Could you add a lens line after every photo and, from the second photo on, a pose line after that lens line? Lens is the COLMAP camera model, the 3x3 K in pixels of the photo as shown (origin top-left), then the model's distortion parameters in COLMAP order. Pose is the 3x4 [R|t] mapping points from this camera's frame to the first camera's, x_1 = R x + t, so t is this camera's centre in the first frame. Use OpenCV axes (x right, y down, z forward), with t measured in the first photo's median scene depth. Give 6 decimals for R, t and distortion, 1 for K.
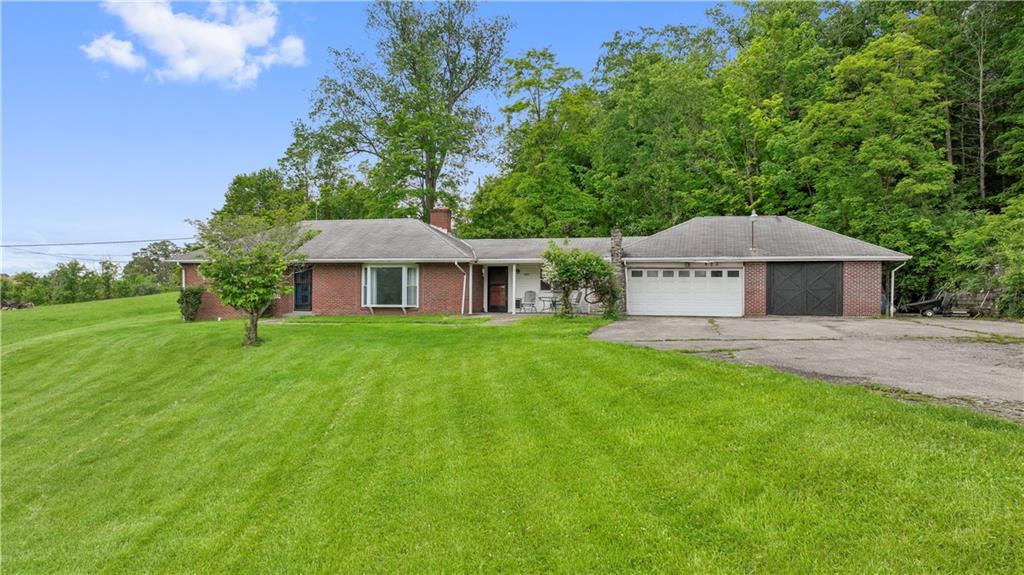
lens RADIAL K [[723.9, 0, 478.4], [0, 723.9, 288.0], [0, 0, 1]] dist [0.002541, 0.001235]
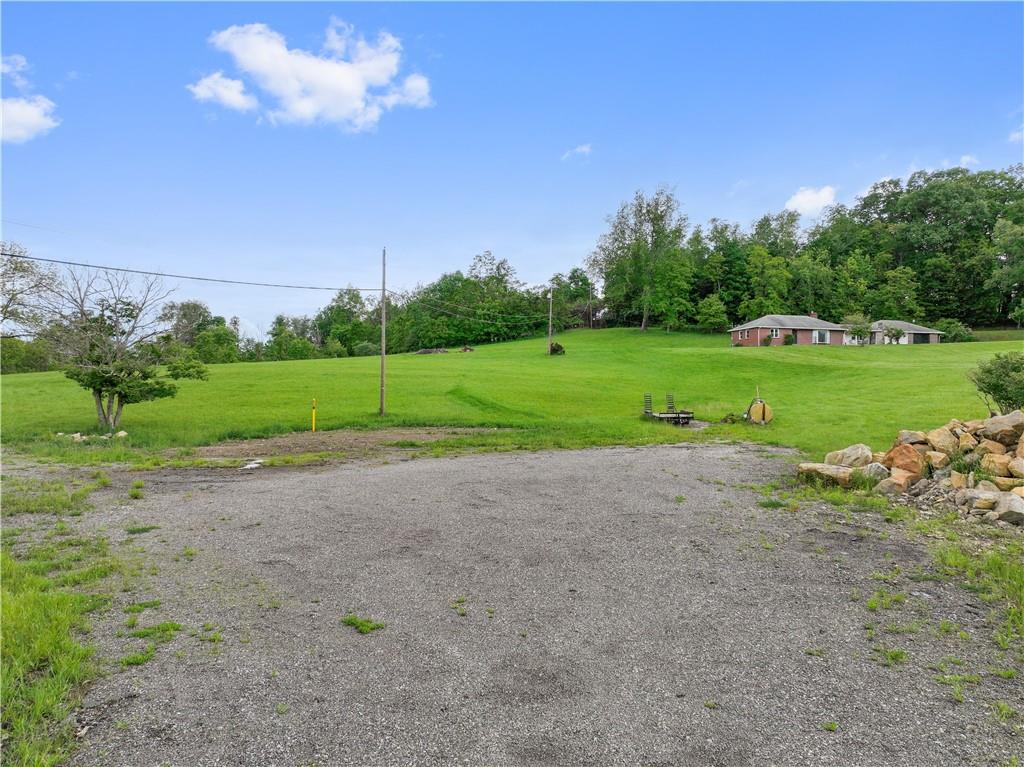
lens RADIAL K [[744.2, 0, 512.0], [0, 744.2, 383.5], [0, 0, 1]] dist [-0.001299, -0.000928]
pose [[0.889090, 0.007562, 0.457670, -2.902705], [-0.008648, 0.999963, 0.000278, 0.220837], [-0.457651, -0.004205, 0.889122, -1.349639]]
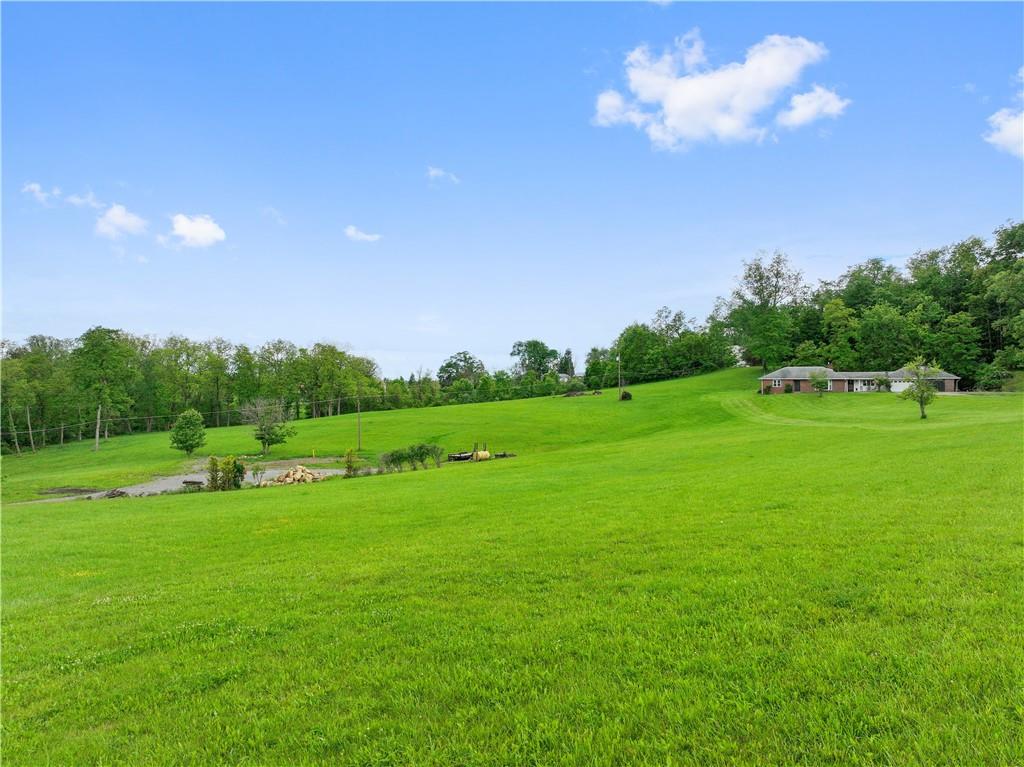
lens RADIAL K [[733.1, 0, 506.7], [0, 733.1, 382.7], [0, 0, 1]] dist [0.006153, 0.003235]
pose [[0.993148, -0.006281, -0.116696, -1.370682], [0.006031, 0.999979, -0.002500, -0.015688], [0.116710, 0.001779, 0.993164, -3.173083]]
